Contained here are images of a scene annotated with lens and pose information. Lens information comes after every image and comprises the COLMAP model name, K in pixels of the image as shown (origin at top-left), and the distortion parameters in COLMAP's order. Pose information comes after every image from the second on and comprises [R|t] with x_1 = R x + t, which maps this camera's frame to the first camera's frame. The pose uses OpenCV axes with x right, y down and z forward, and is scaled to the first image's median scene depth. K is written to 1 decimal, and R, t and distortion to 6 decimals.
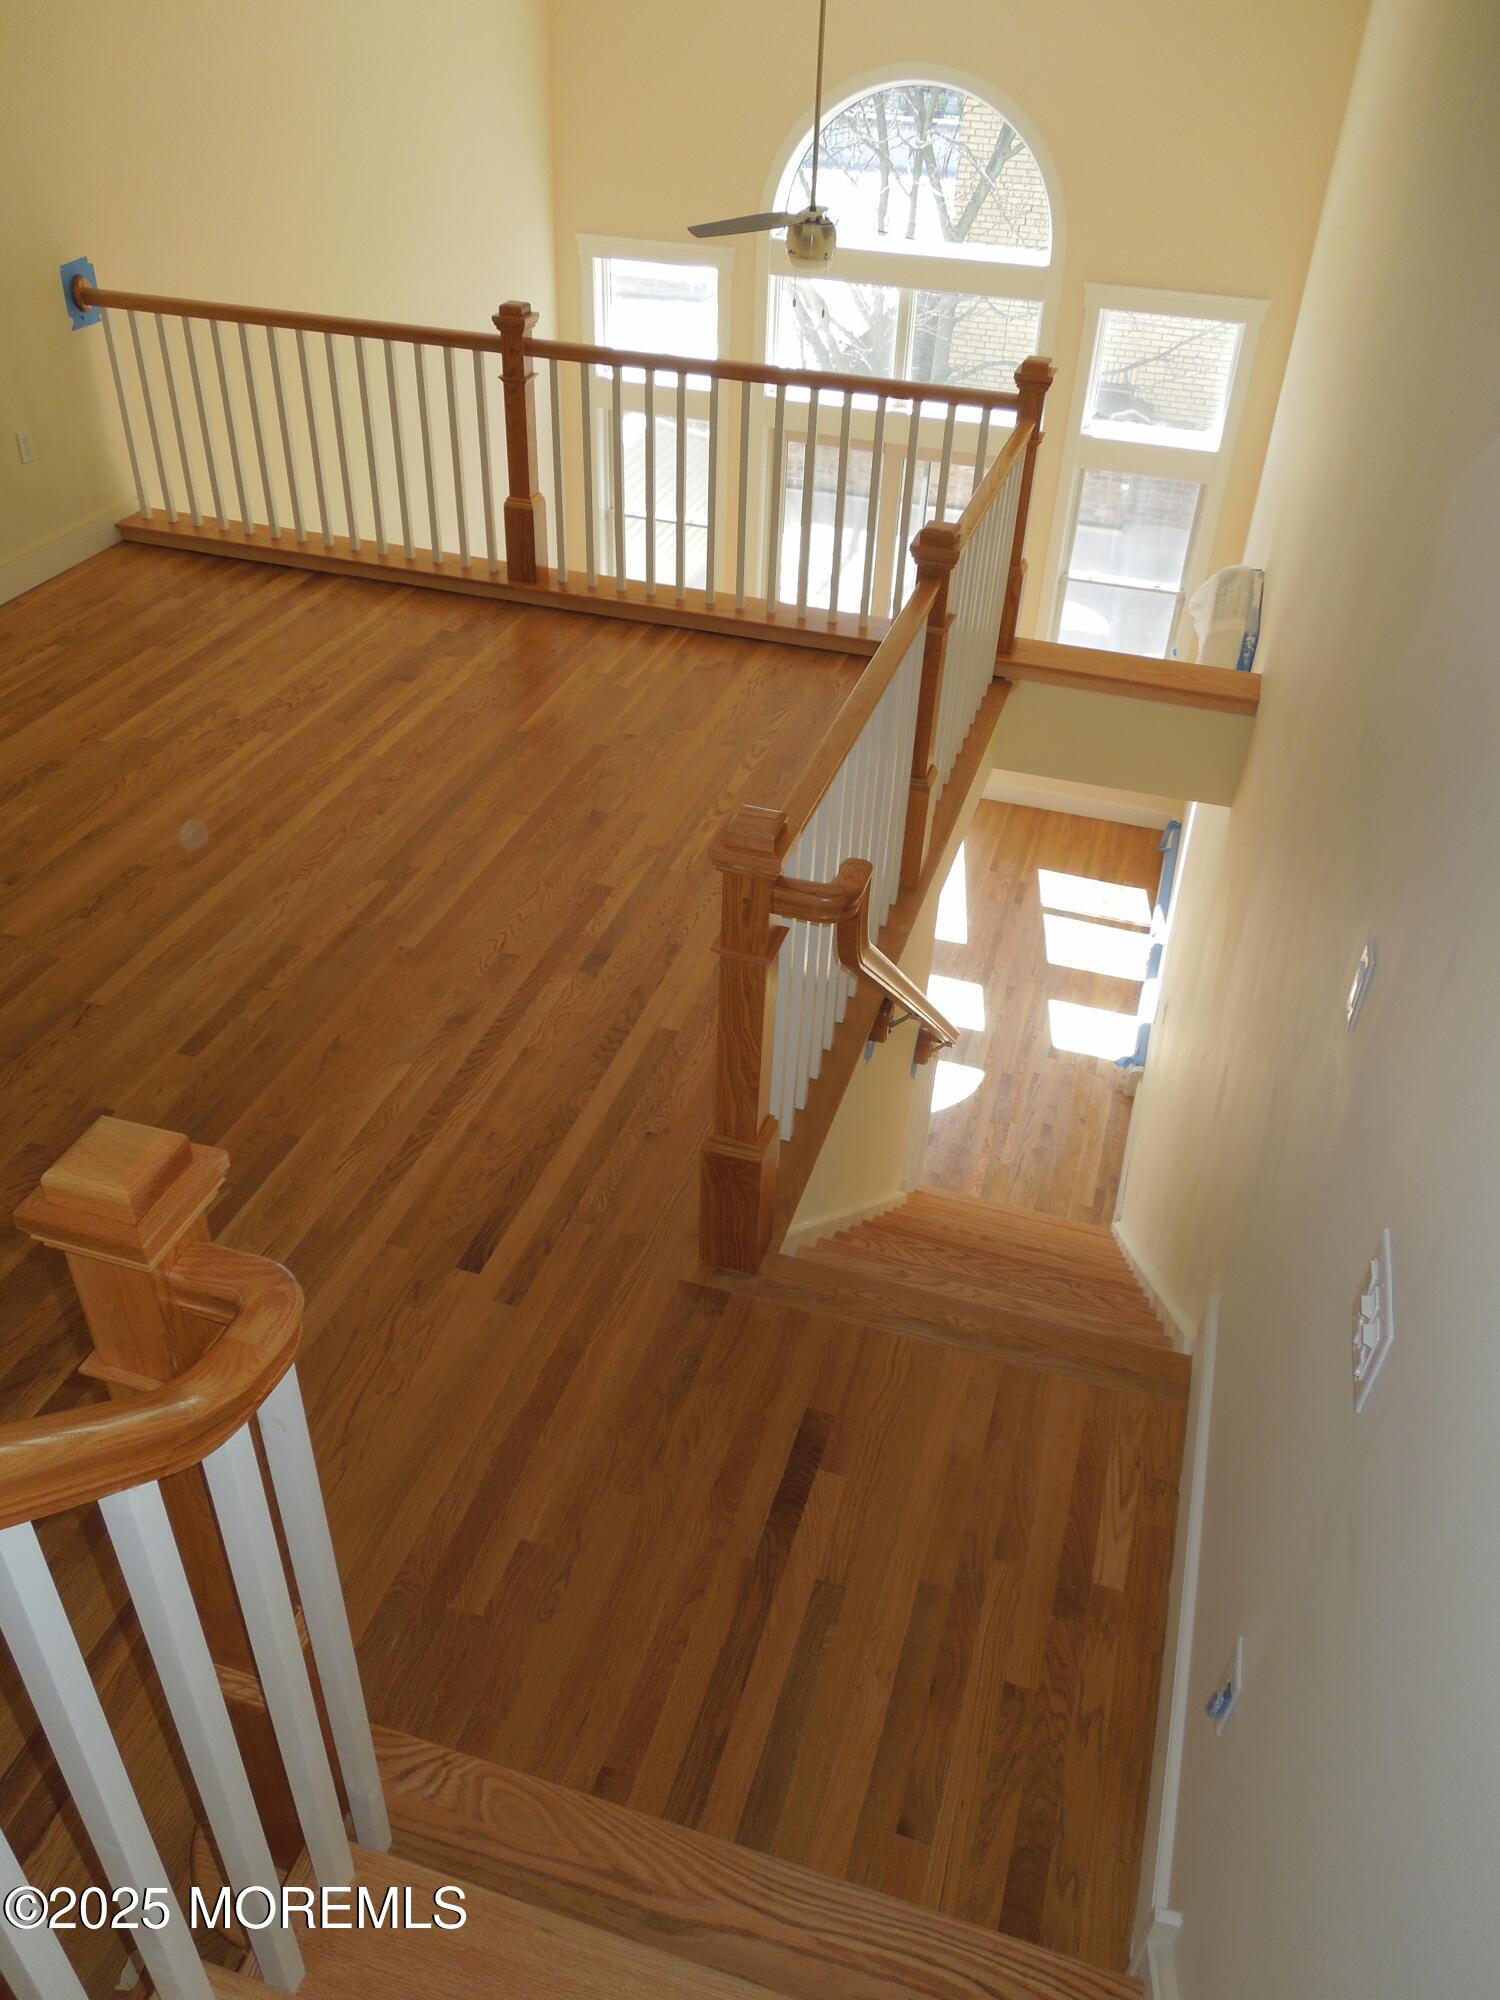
lens RADIAL K [[1528.4, 0, 748.3], [0, 1528.4, 996.6], [0, 0, 1]] dist [0.031037, -0.015819]
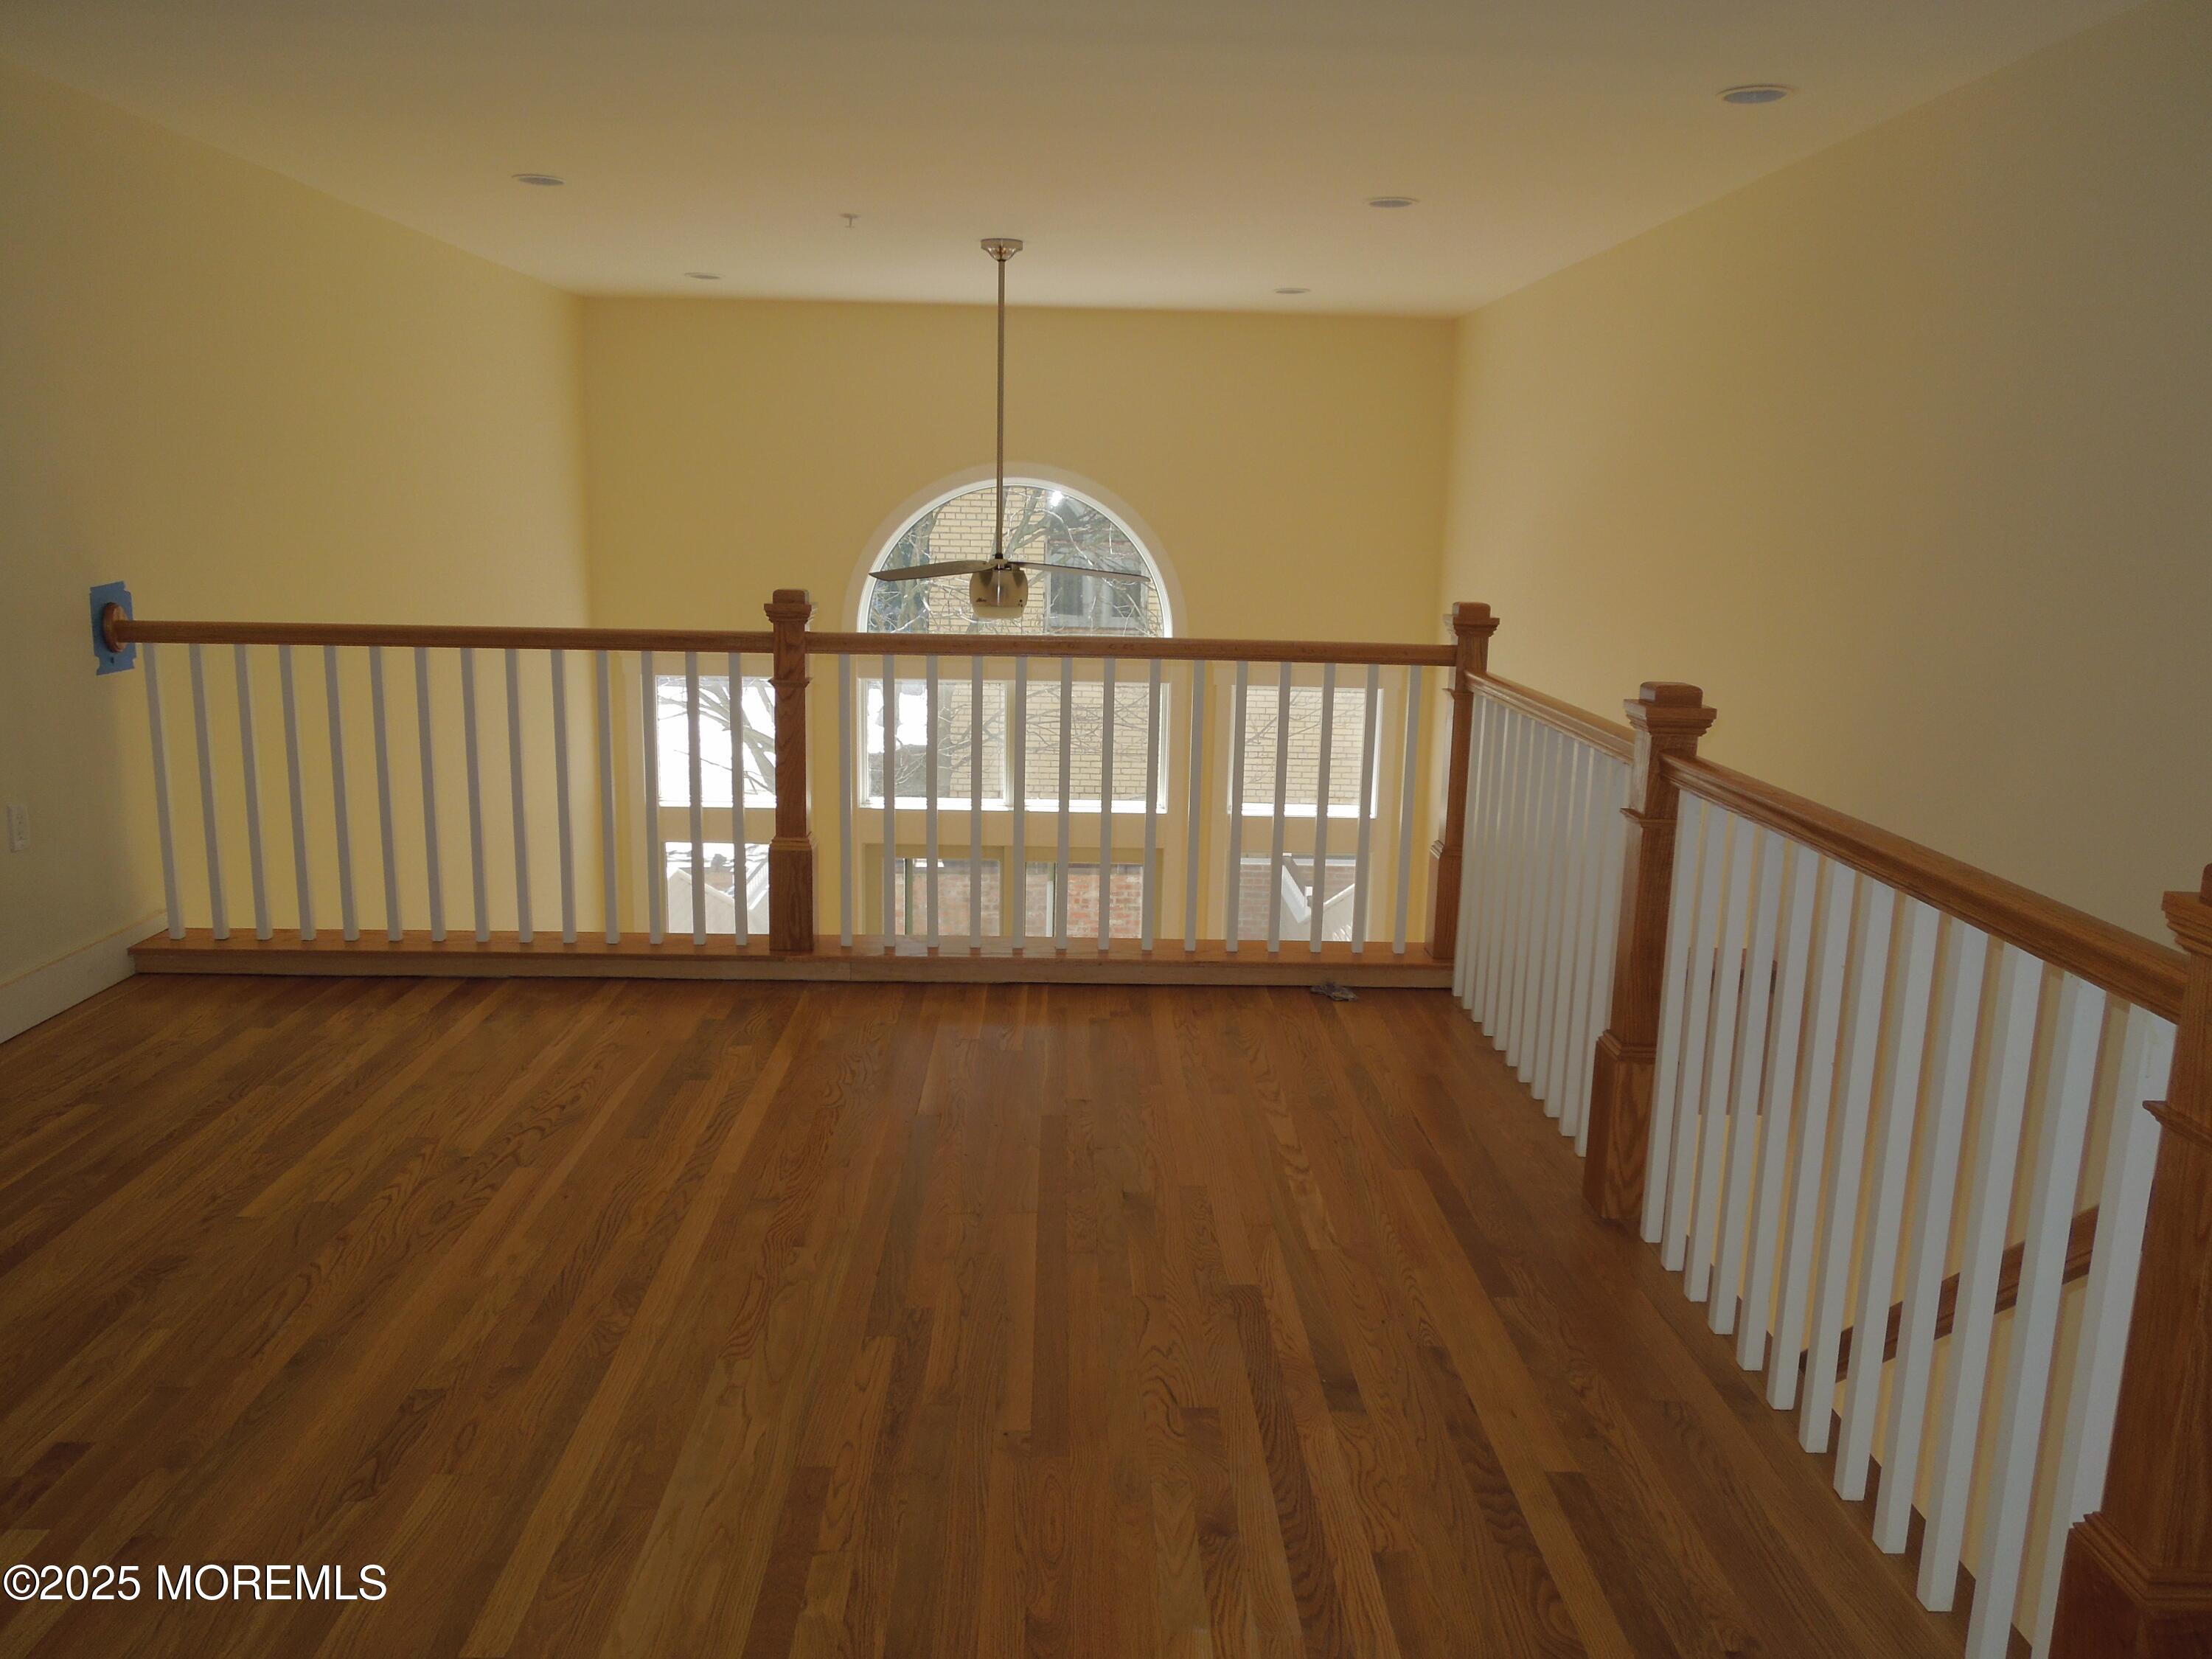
lens RADIAL K [[1690.5, 0, 1105.7], [0, 1690.5, 840.3], [0, 0, 1]] dist [0.031037, -0.015819]
pose [[0.948058, -0.079292, 0.308055, -0.279471], [0.197936, 0.905159, -0.376175, 0.008810], [-0.249011, 0.417611, 0.873839, 0.285416]]
